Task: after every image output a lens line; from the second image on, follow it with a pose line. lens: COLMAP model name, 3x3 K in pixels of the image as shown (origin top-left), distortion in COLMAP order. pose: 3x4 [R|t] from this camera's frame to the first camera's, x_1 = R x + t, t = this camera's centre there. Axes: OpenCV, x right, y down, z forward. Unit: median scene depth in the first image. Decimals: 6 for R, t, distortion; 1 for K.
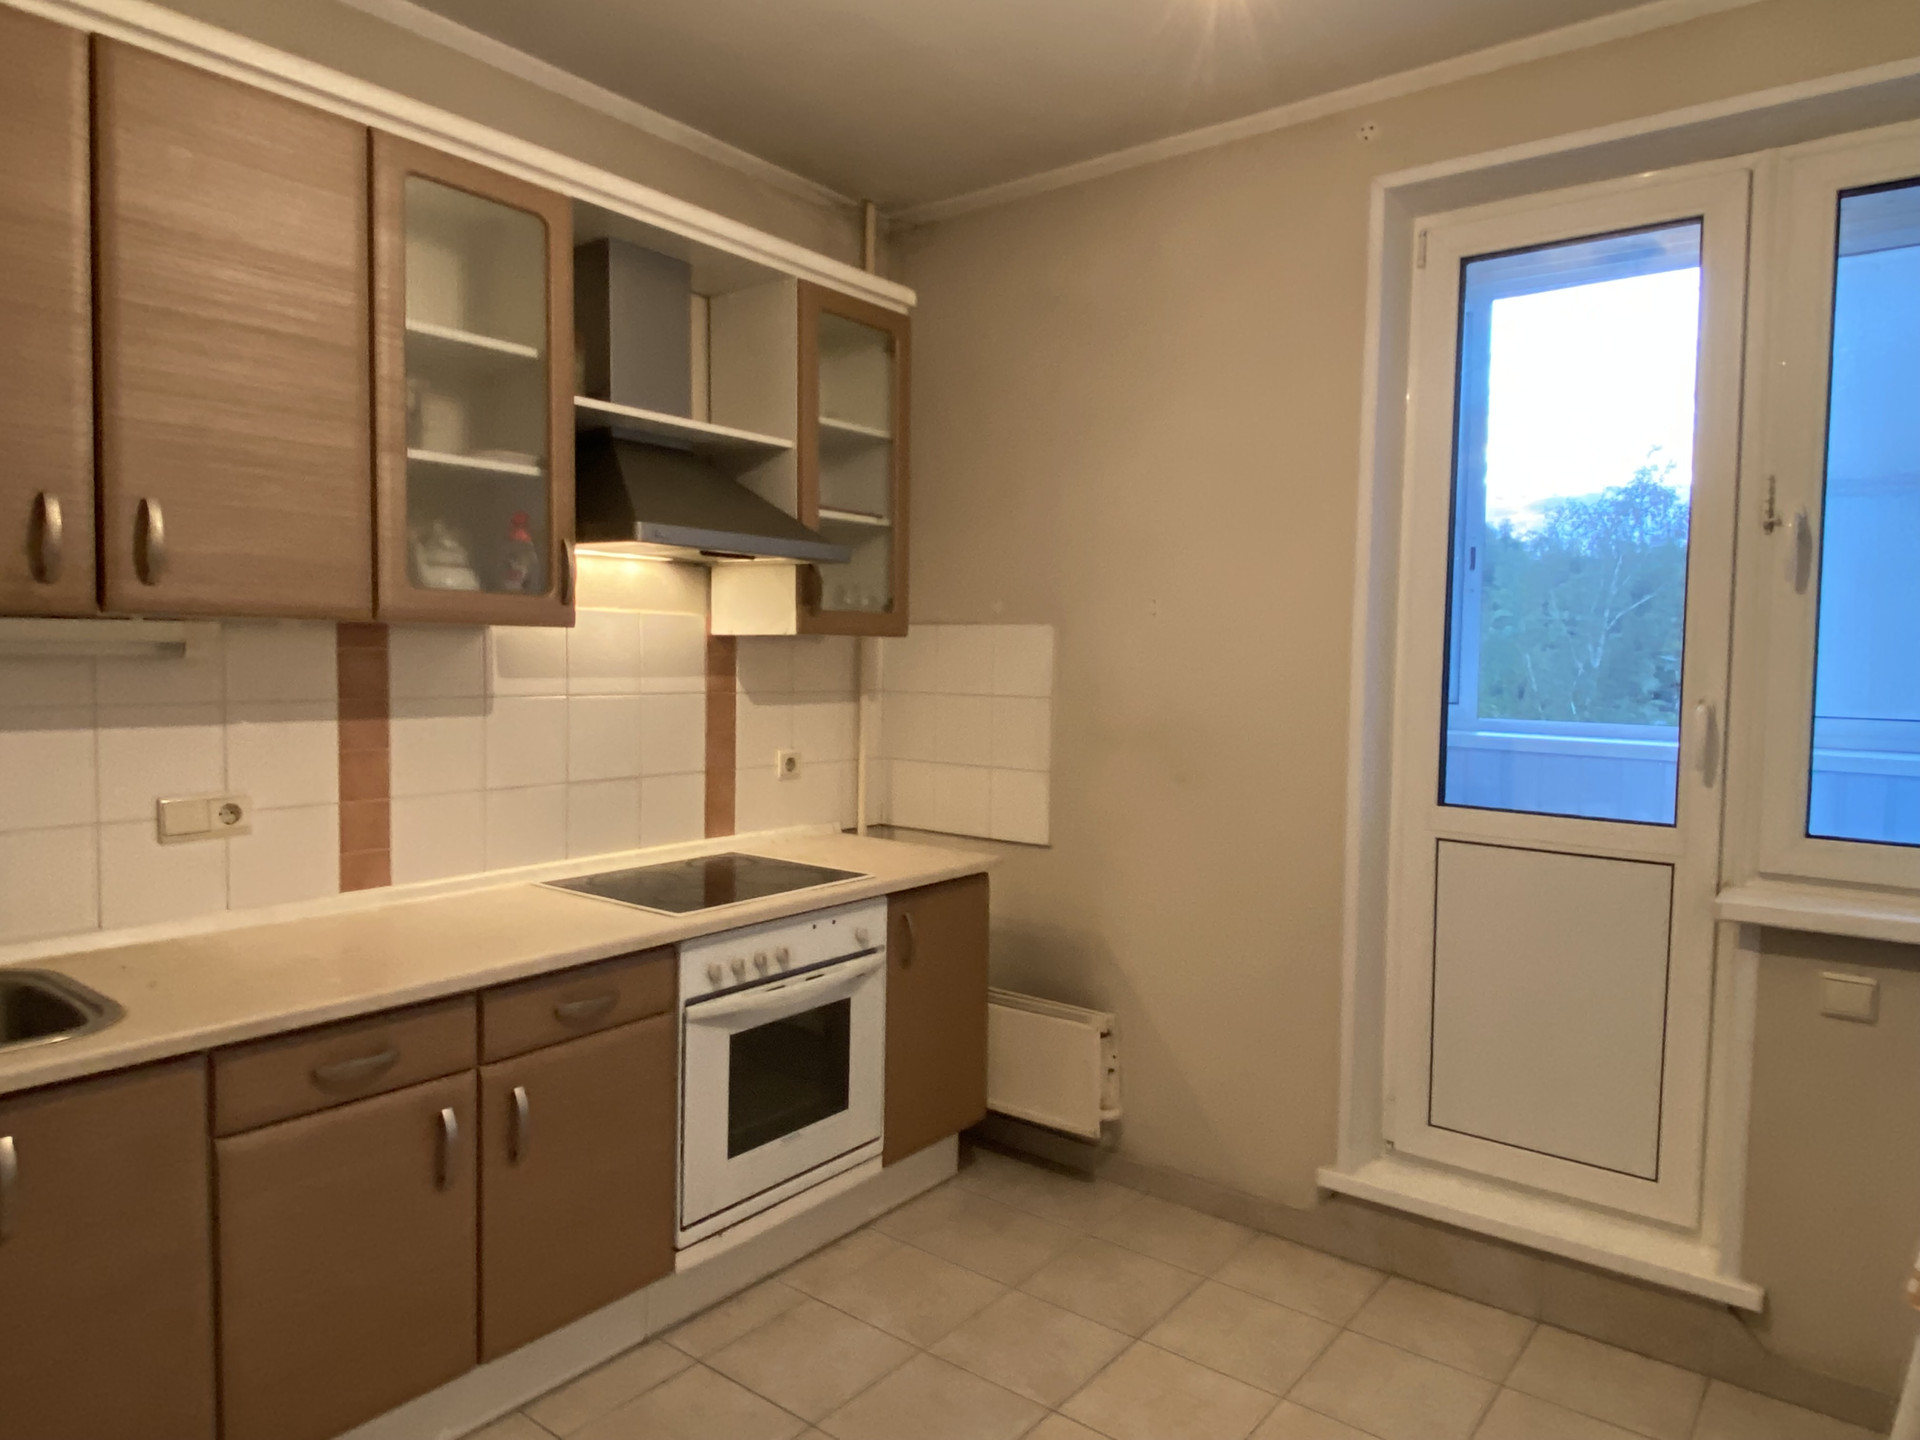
lens RADIAL K [[1201.3, 0, 966.2], [0, 1201.3, 713.1], [0, 0, 1]] dist [-0.007353, -0.000951]
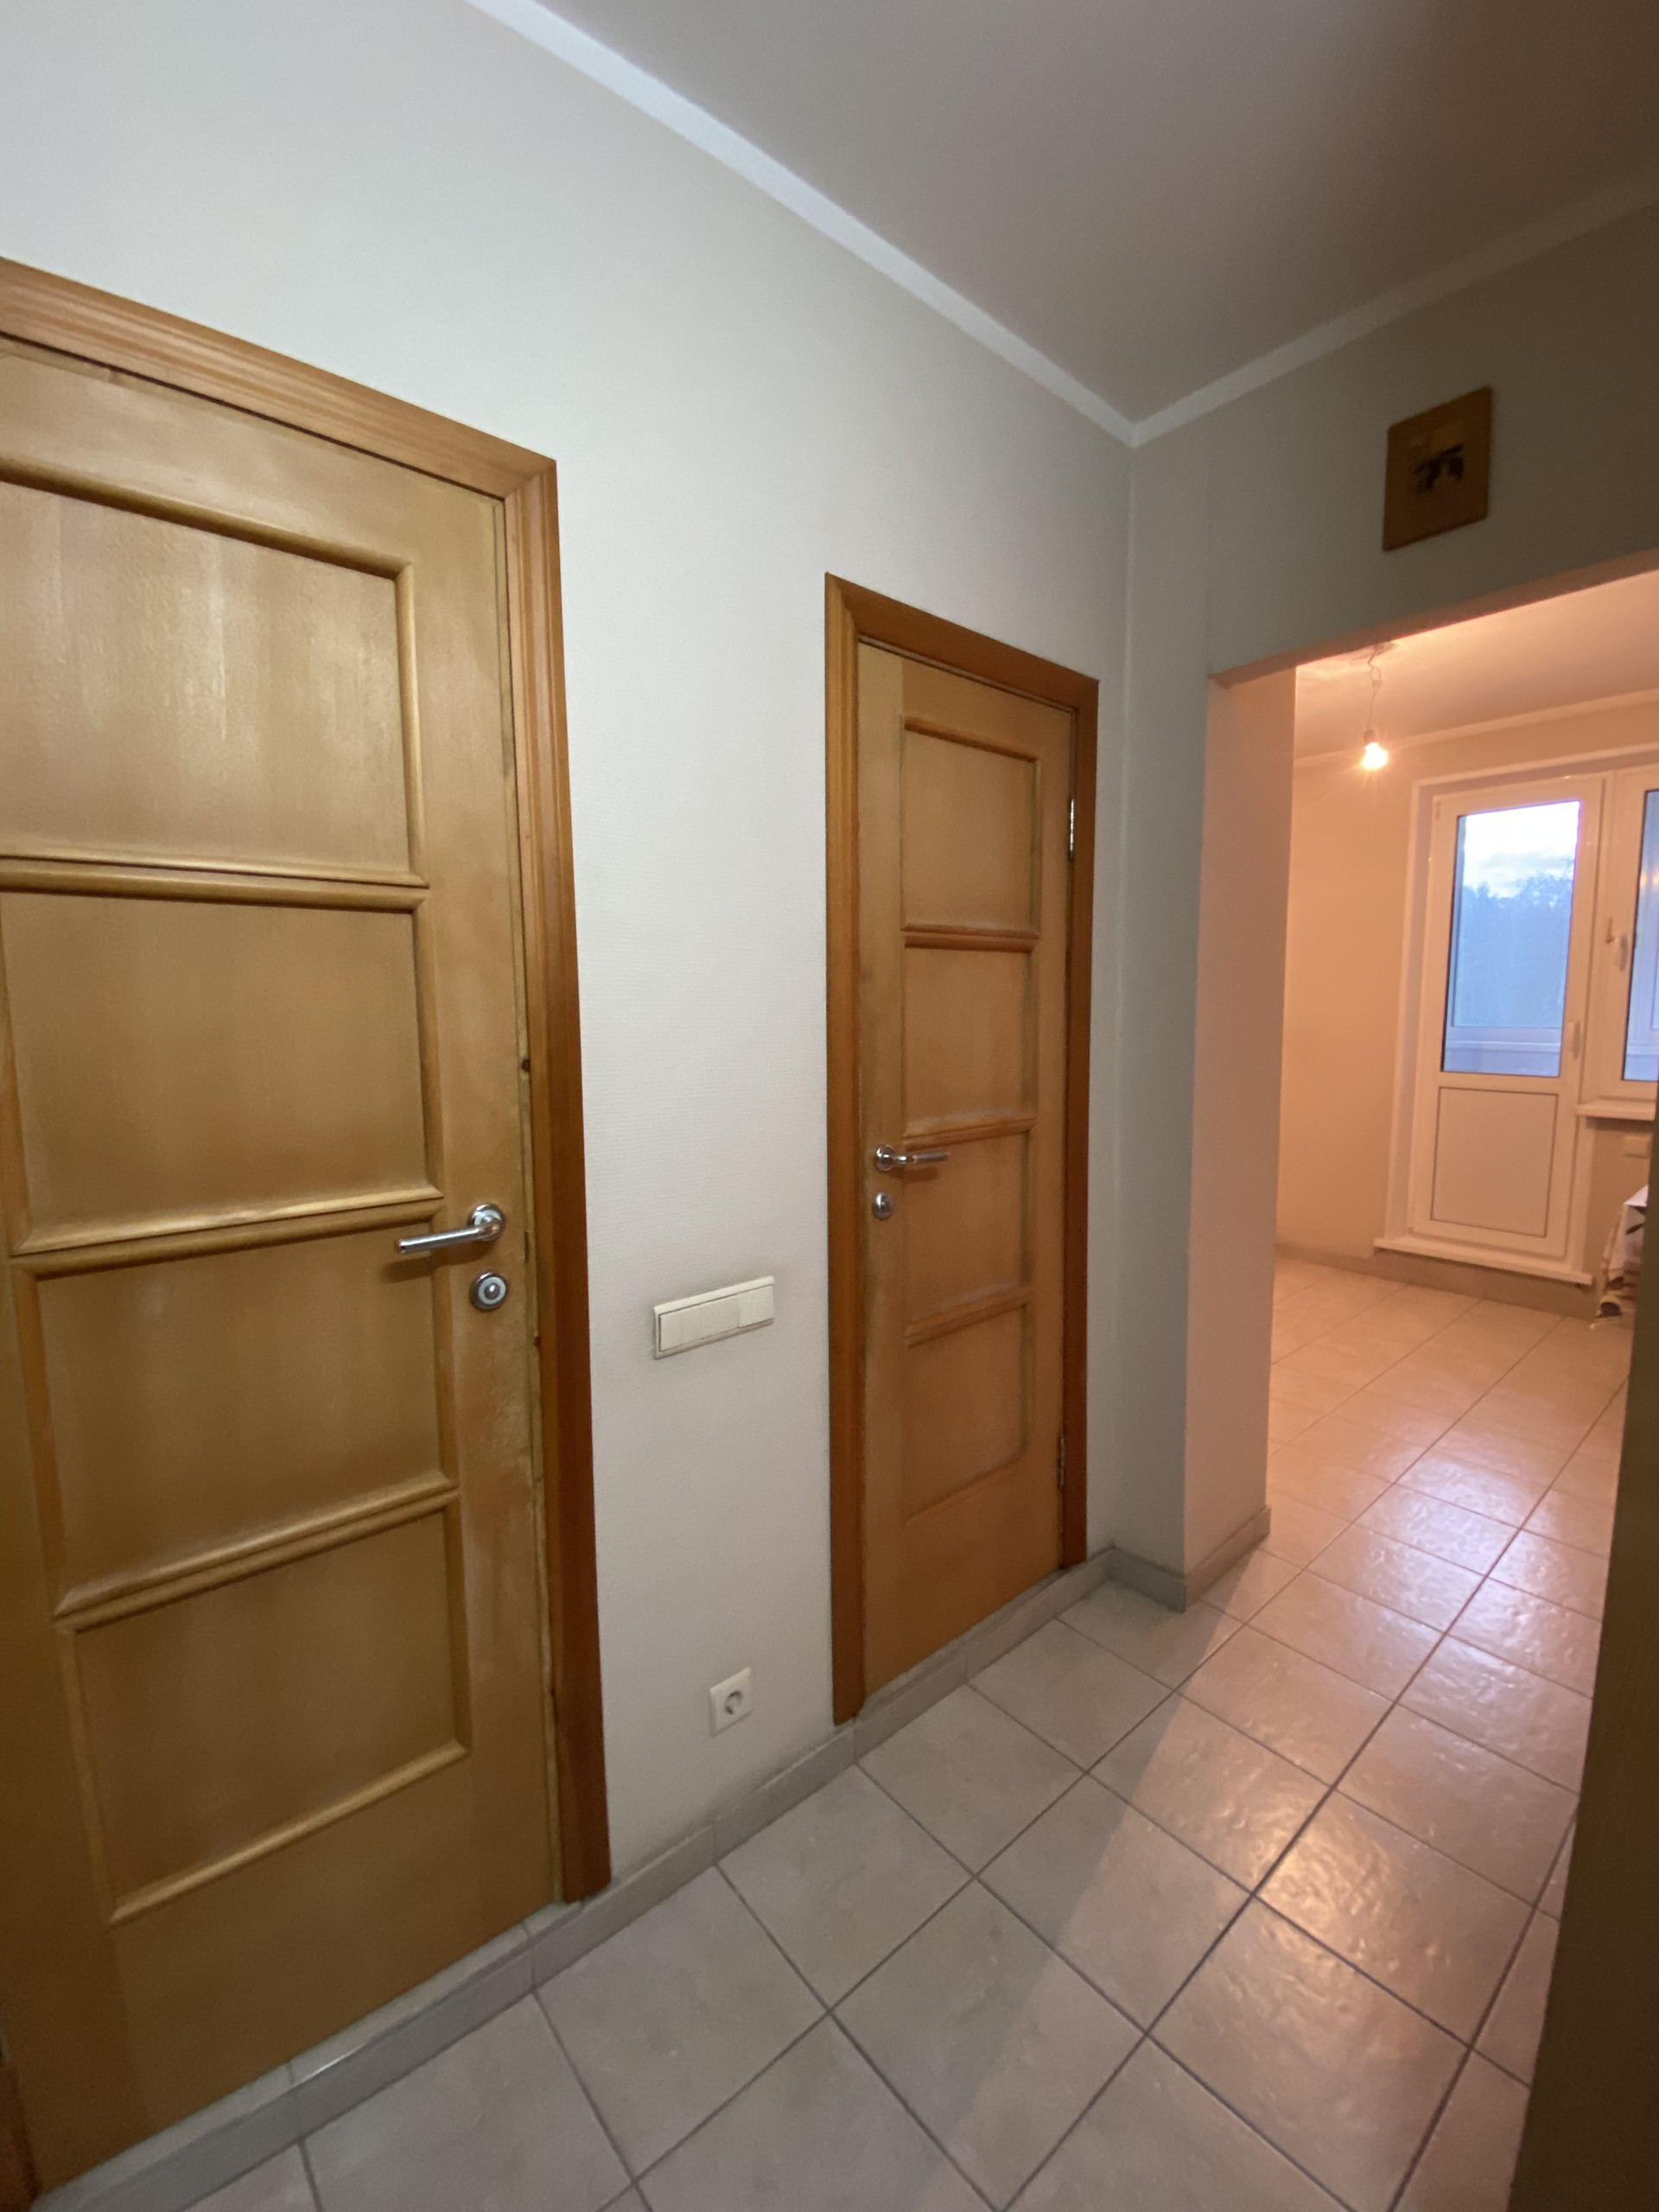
lens RADIAL K [[894.6, 0, 825.5], [0, 894.6, 1105.2], [0, 0, 1]] dist [-0.014717, -0.001470]
pose [[0.977509, -0.001713, -0.210887, -0.299181], [0.014582, 0.998123, 0.059481, 0.023045], [0.210389, -0.061218, 0.975699, -0.679798]]
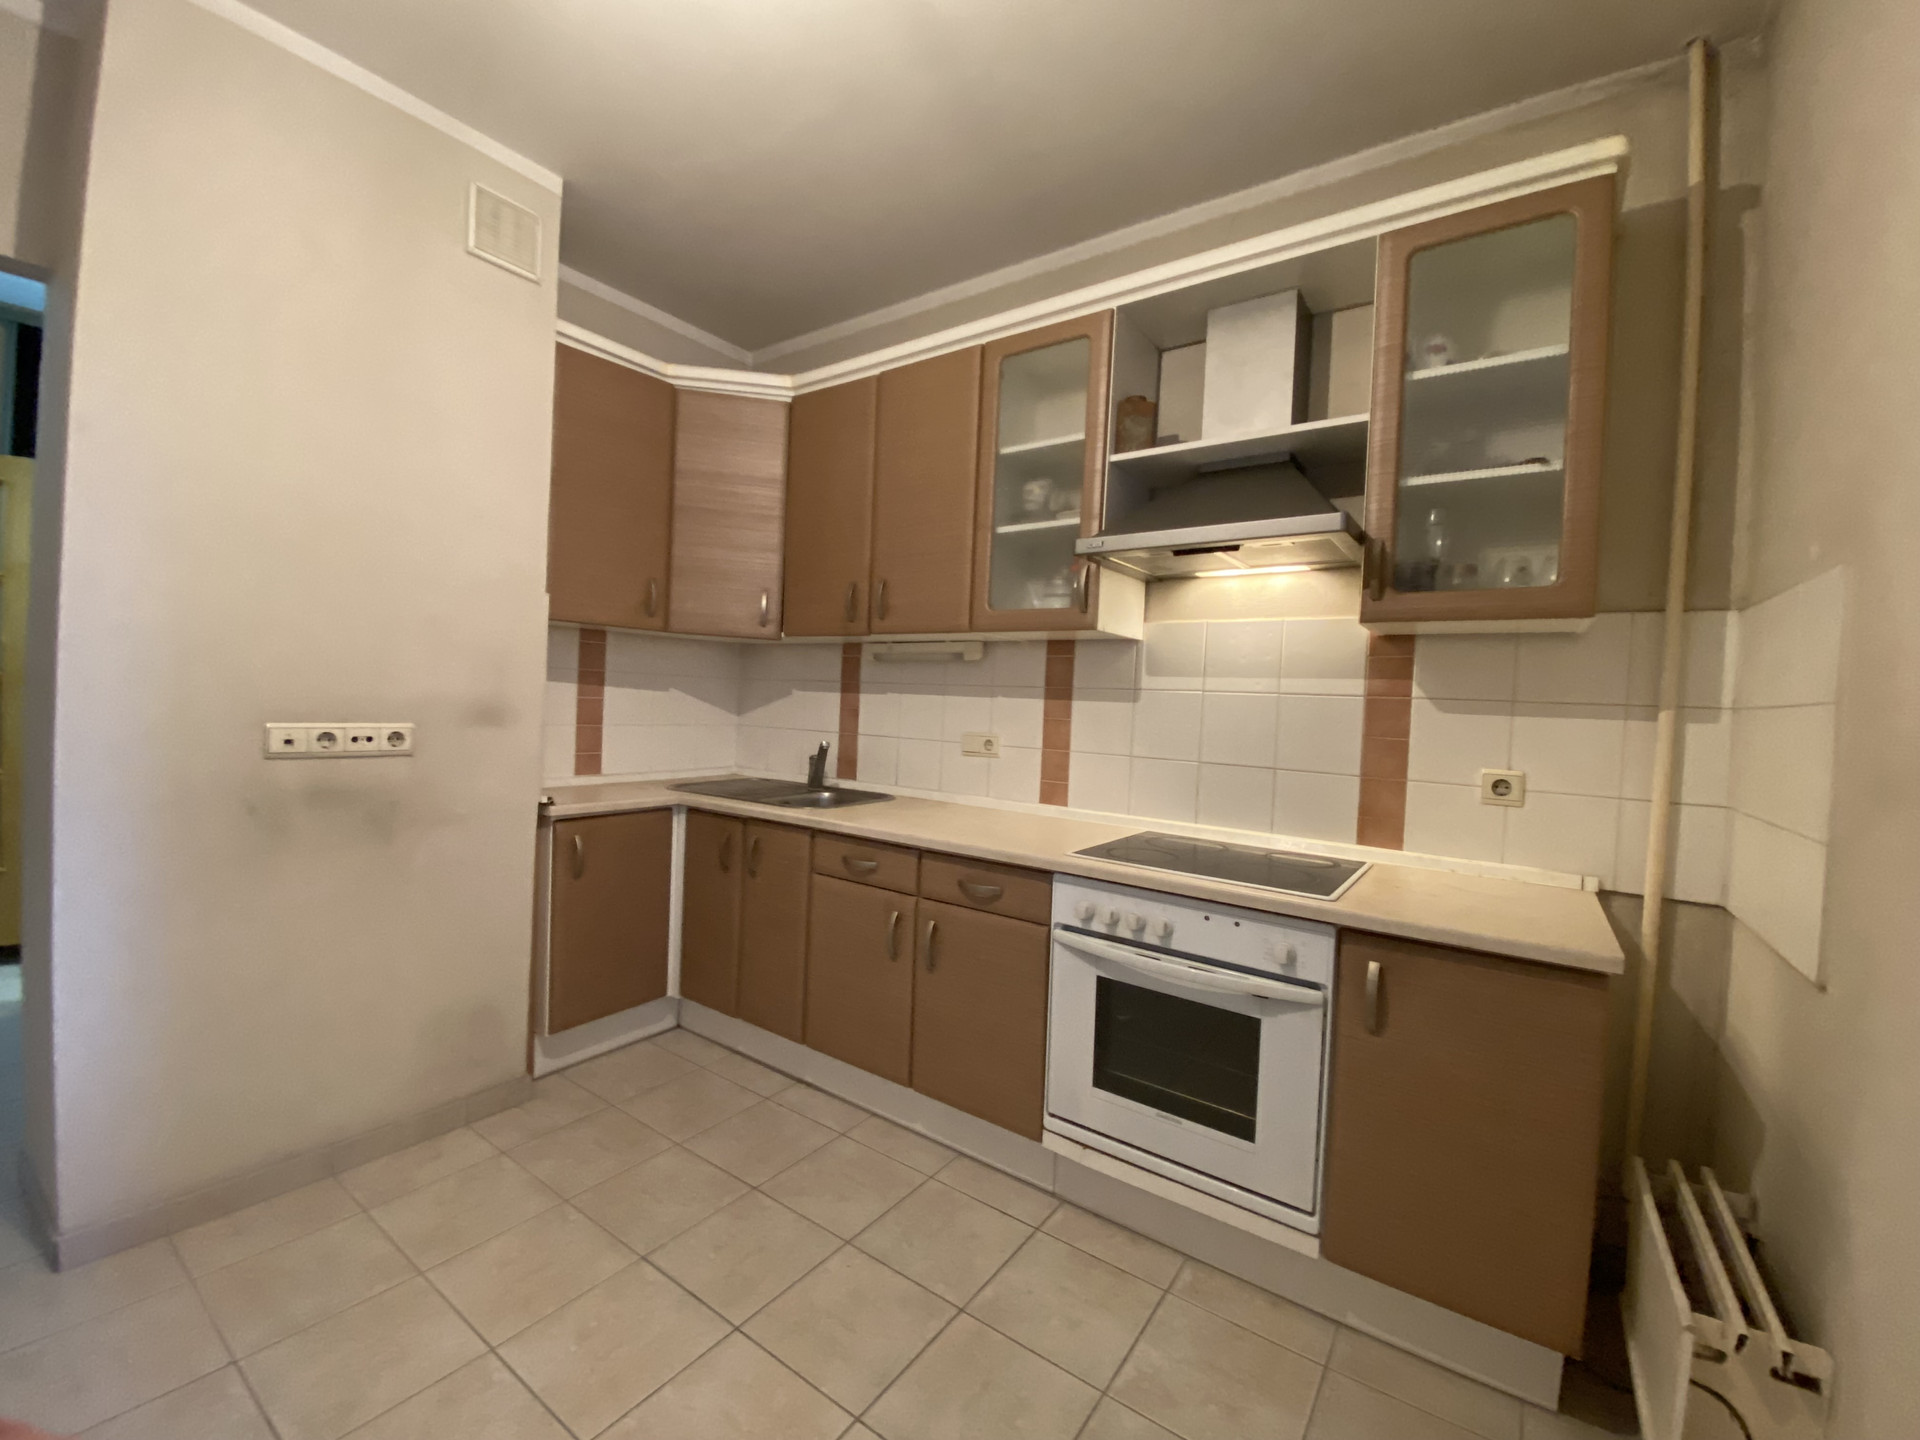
lens RADIAL K [[776.5, 0, 969.2], [0, 776.5, 720.2], [0, 0, 1]] dist [-0.014717, -0.001470]
pose [[0.028727, 0.008899, -0.999548, 0.527577], [-0.091726, 0.995765, 0.006230, 0.036965], [0.995370, 0.091506, 0.029421, 0.843368]]
